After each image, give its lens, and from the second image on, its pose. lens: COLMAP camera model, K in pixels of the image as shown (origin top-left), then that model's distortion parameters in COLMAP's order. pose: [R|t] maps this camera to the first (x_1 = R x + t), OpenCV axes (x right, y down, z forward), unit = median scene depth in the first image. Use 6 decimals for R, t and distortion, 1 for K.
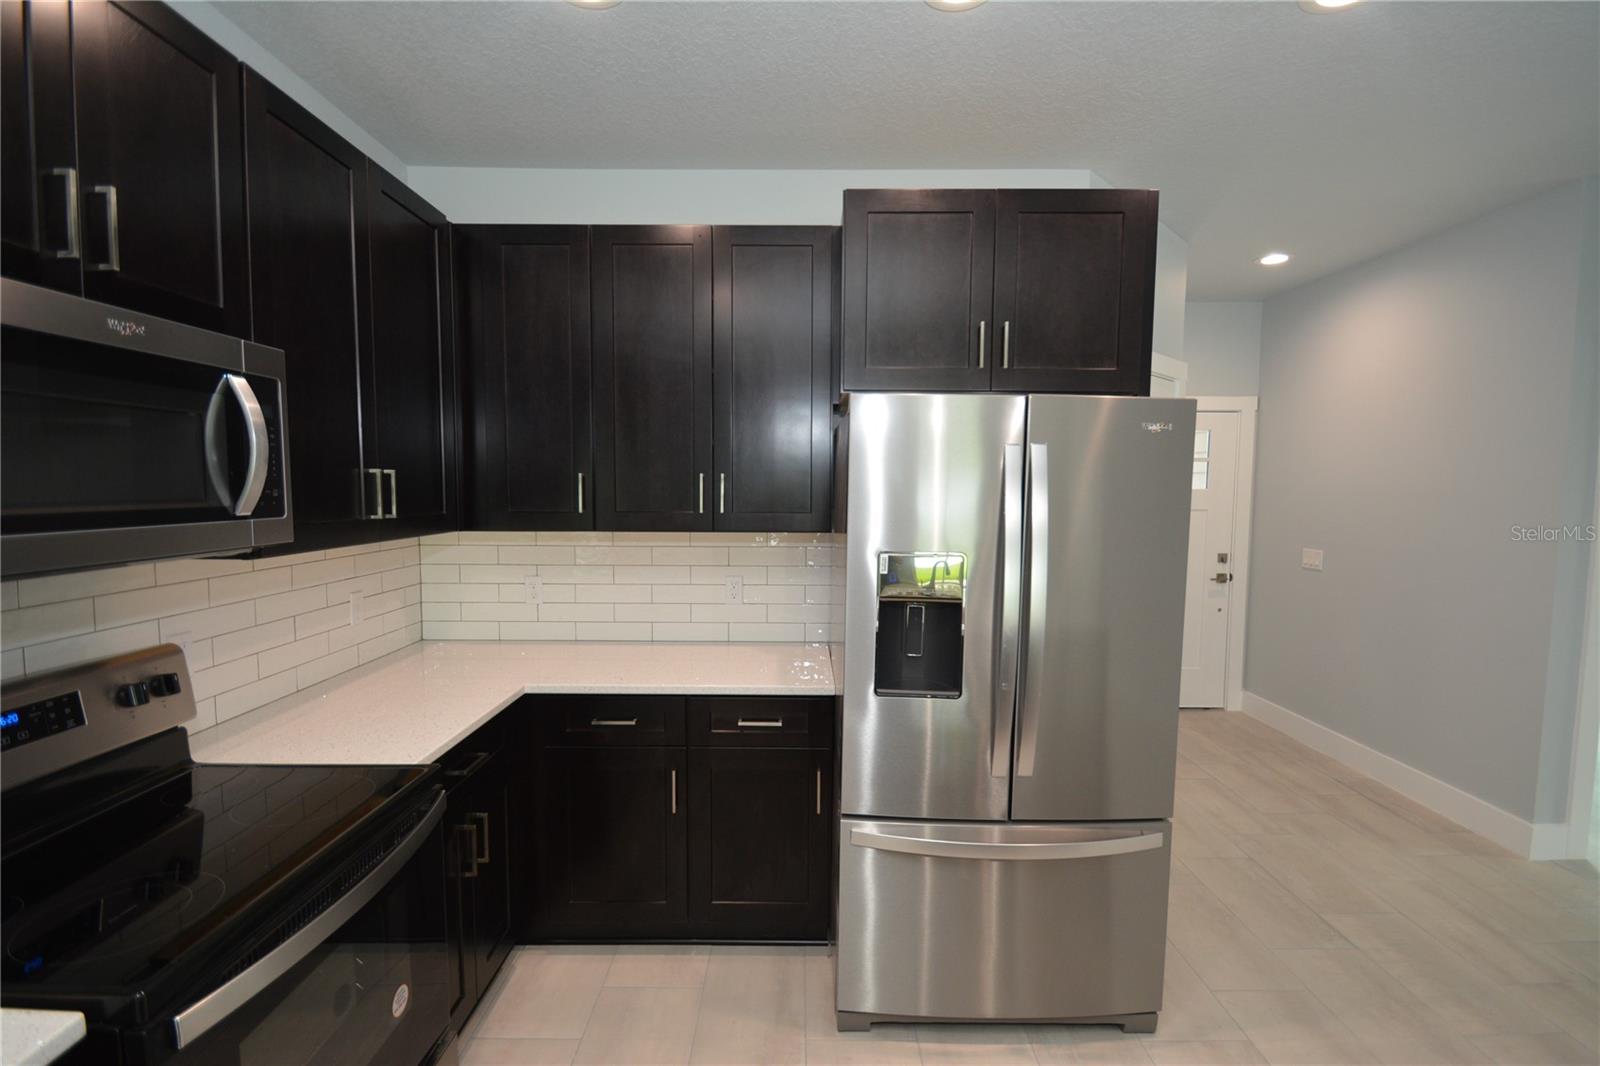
lens RADIAL K [[718.8, 0, 800.8], [0, 718.8, 537.3], [0, 0, 1]] dist [0.021584, -0.022560]
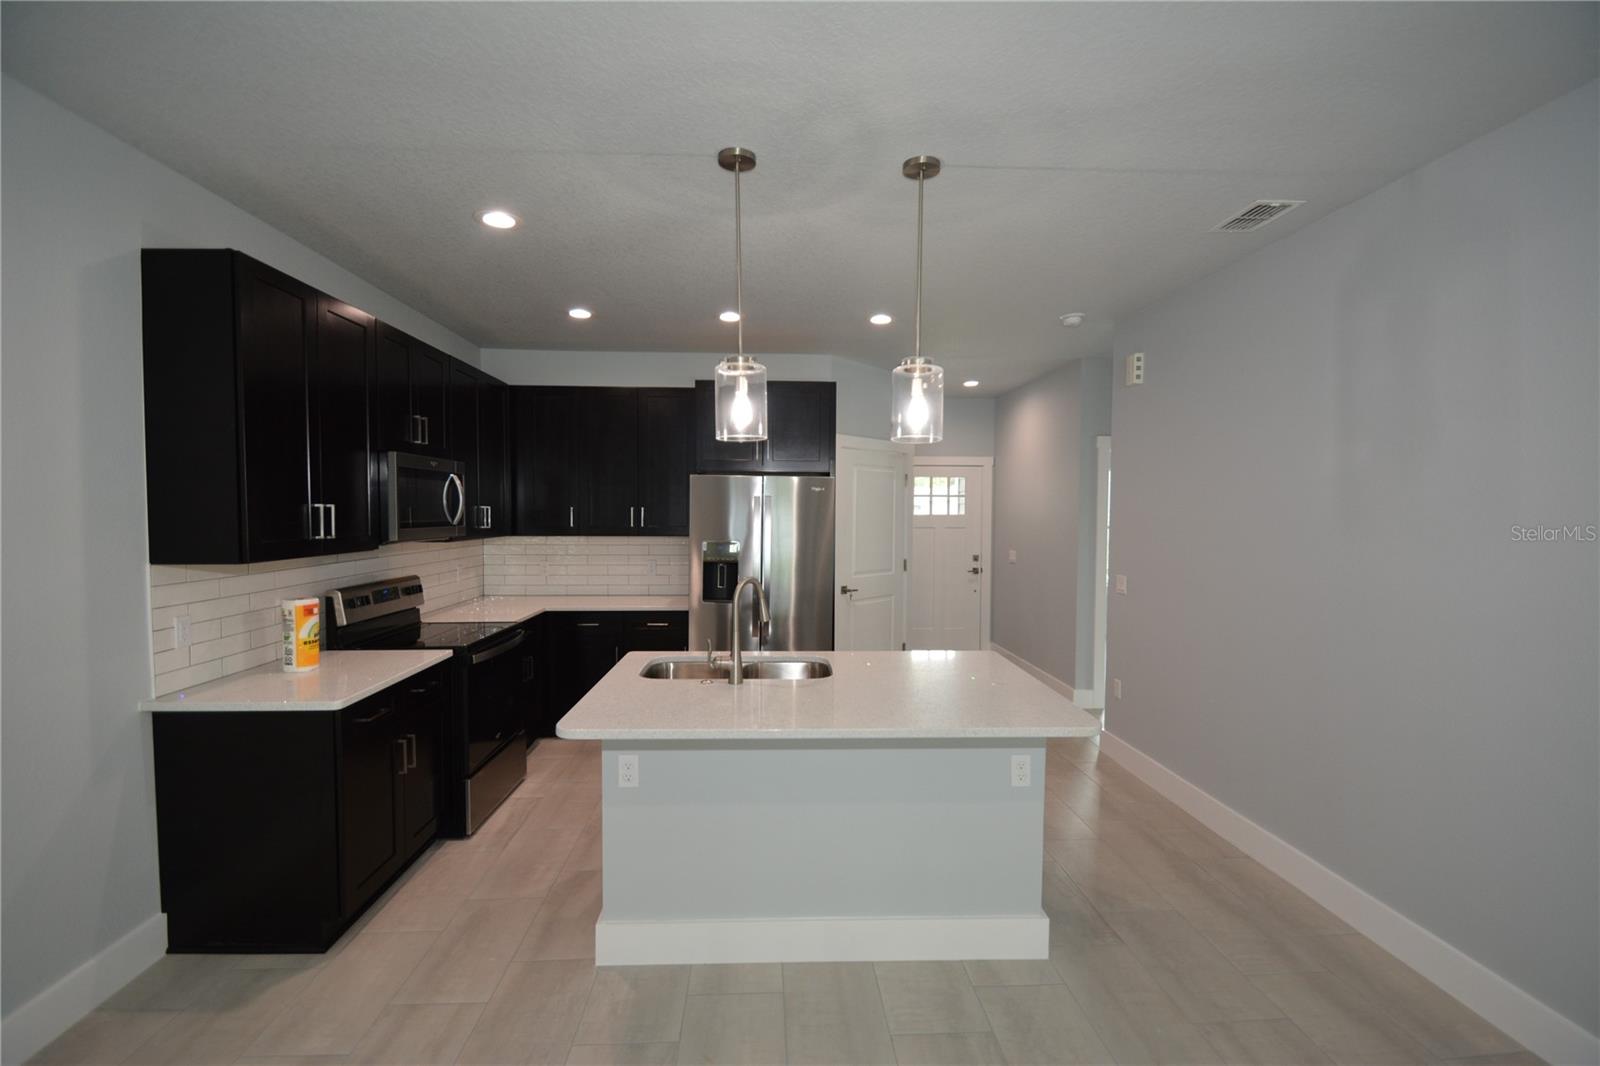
lens RADIAL K [[700.2, 0, 803.1], [0, 700.2, 538.4], [0, 0, 1]] dist [0.019108, -0.019123]
pose [[0.998289, -0.002919, 0.058395, 0.233249], [0.004840, 0.999451, -0.032785, 0.068153], [-0.058267, 0.033012, 0.997755, -1.023621]]
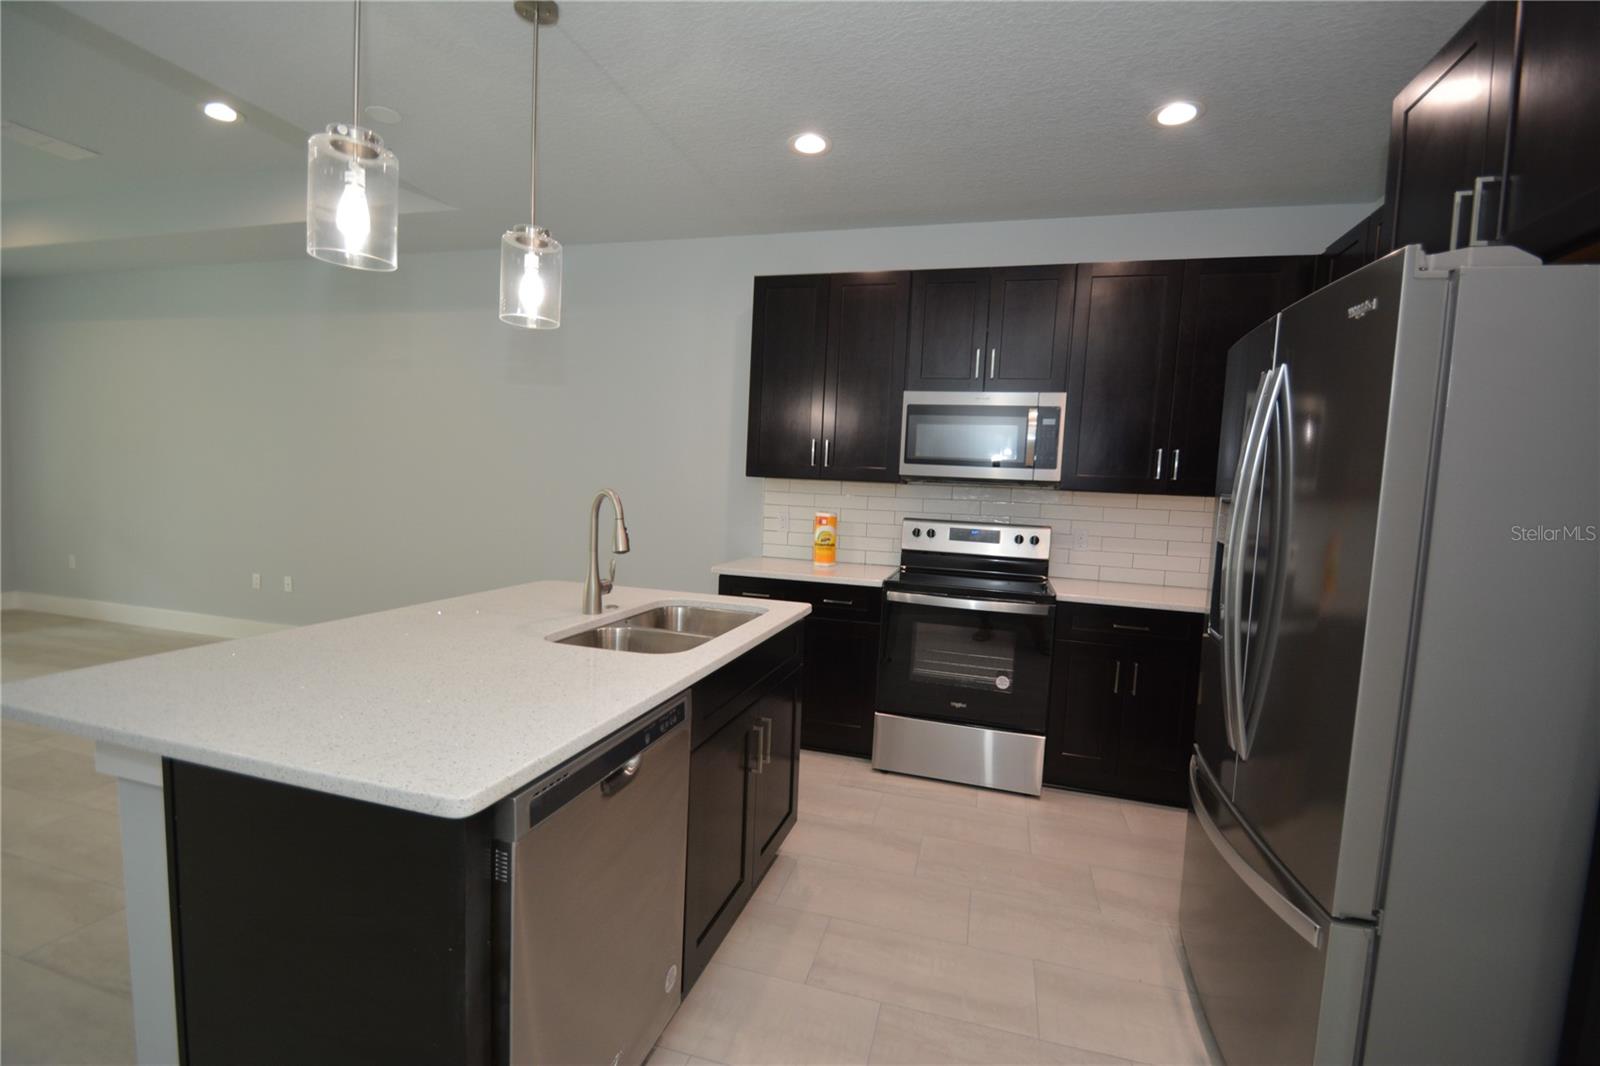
lens RADIAL K [[700.2, 0, 803.1], [0, 700.2, 538.4], [0, 0, 1]] dist [0.019108, -0.019123]
pose [[-0.273815, 0.058517, -0.960001, 0.975770], [-0.116618, 0.988763, 0.093532, 0.043444], [0.954686, 0.137564, -0.263914, 0.546120]]
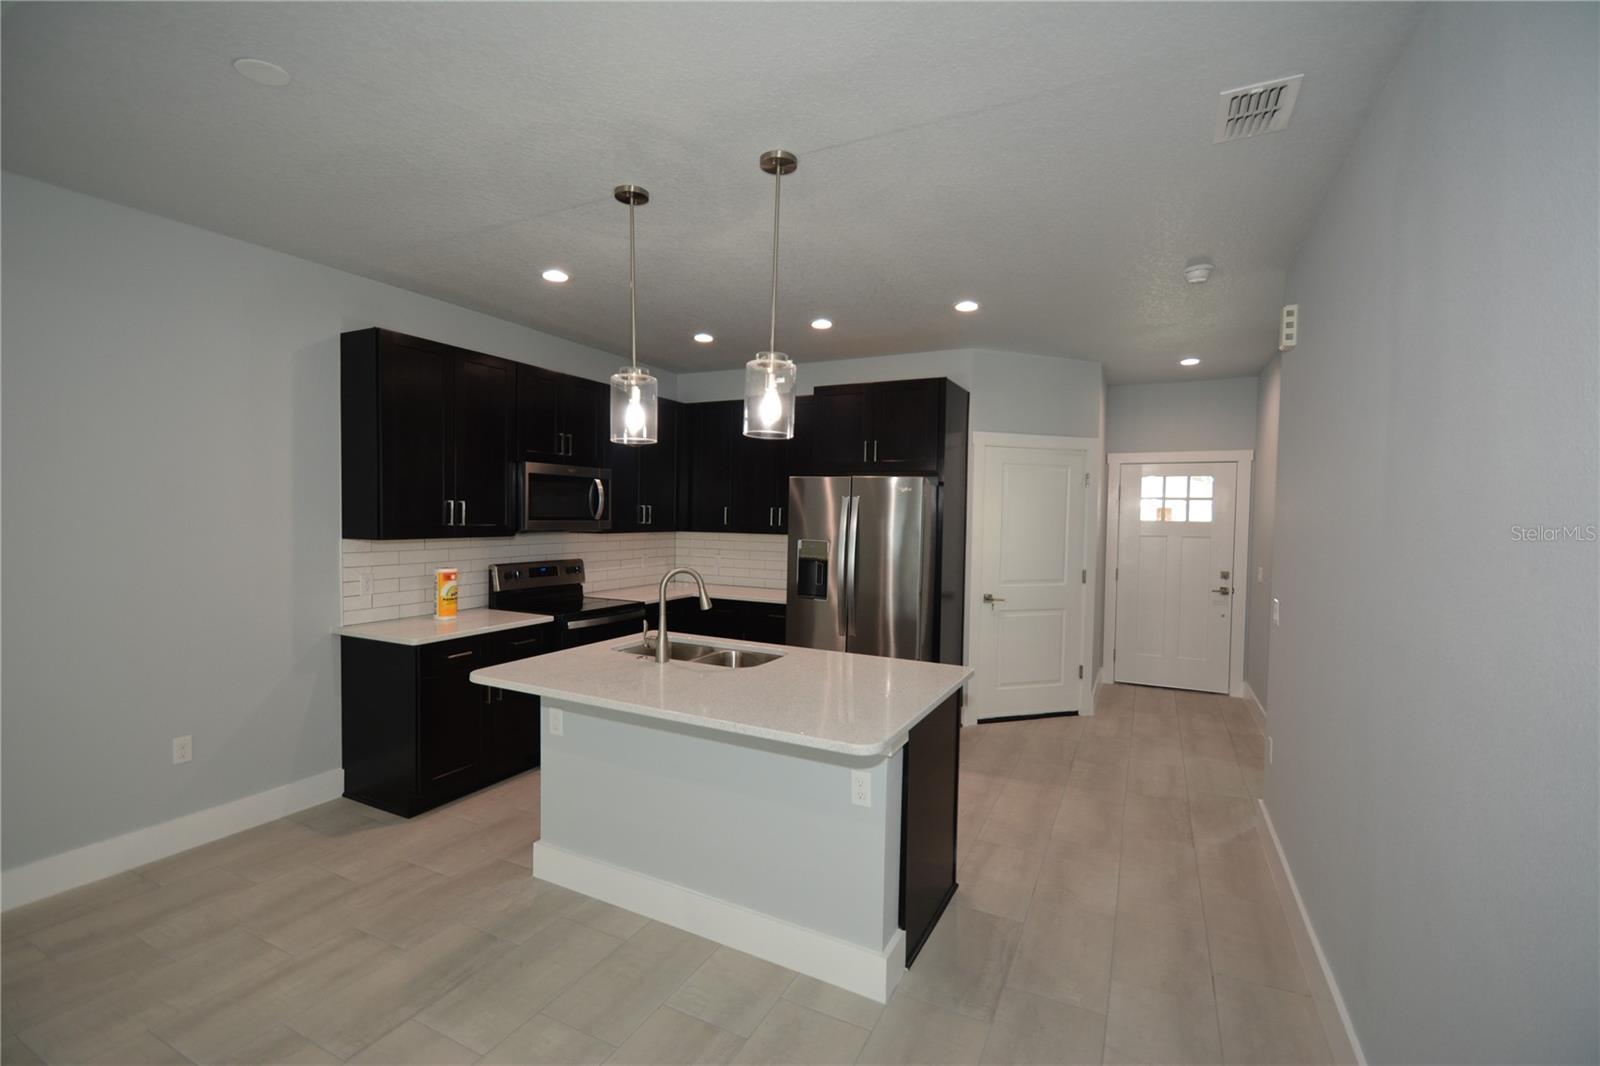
lens RADIAL K [[700.2, 0, 803.1], [0, 700.2, 538.4], [0, 0, 1]] dist [0.019108, -0.019123]
pose [[0.895699, 0.025341, -0.443939, 0.930866], [-0.044021, 0.998524, -0.031819, 0.071990], [0.442477, 0.048044, 0.895492, -0.908236]]
